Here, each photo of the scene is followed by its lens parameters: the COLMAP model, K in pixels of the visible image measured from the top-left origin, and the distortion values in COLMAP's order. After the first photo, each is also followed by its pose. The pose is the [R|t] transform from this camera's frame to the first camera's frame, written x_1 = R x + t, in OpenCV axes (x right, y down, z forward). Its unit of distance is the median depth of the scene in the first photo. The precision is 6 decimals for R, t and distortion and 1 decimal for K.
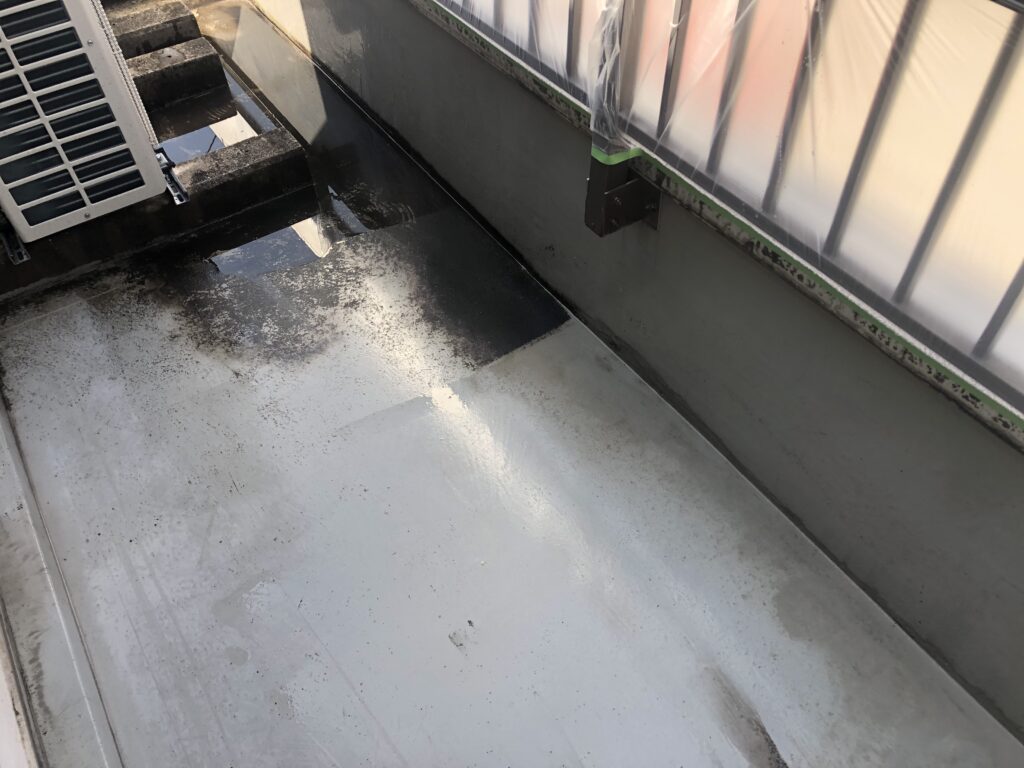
lens RADIAL K [[813.8, 0, 512.0], [0, 813.8, 384.0], [0, 0, 1]] dist [0.000059, 0.003524]
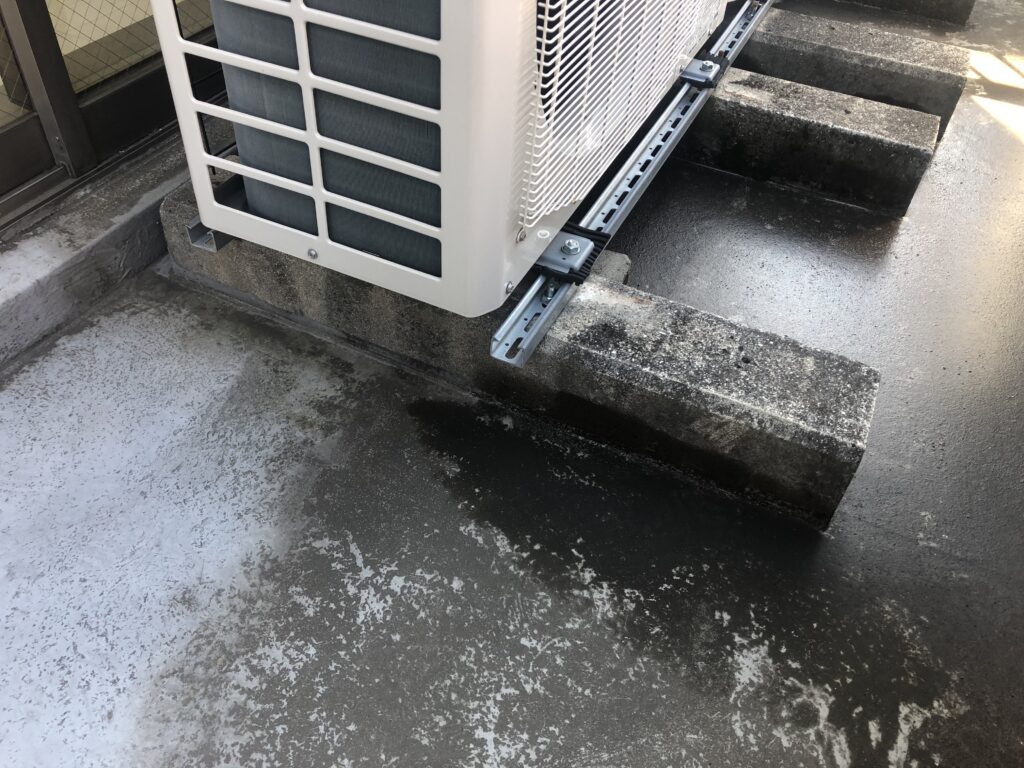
lens RADIAL K [[856.5, 0, 515.8], [0, 856.5, 363.5], [0, 0, 1]] dist [0.012885, -0.003064]
pose [[0.514285, 0.632588, -0.579088, -0.155345], [-0.697756, 0.701229, 0.146340, -0.289085], [0.498646, 0.328802, 0.802023, 0.665021]]
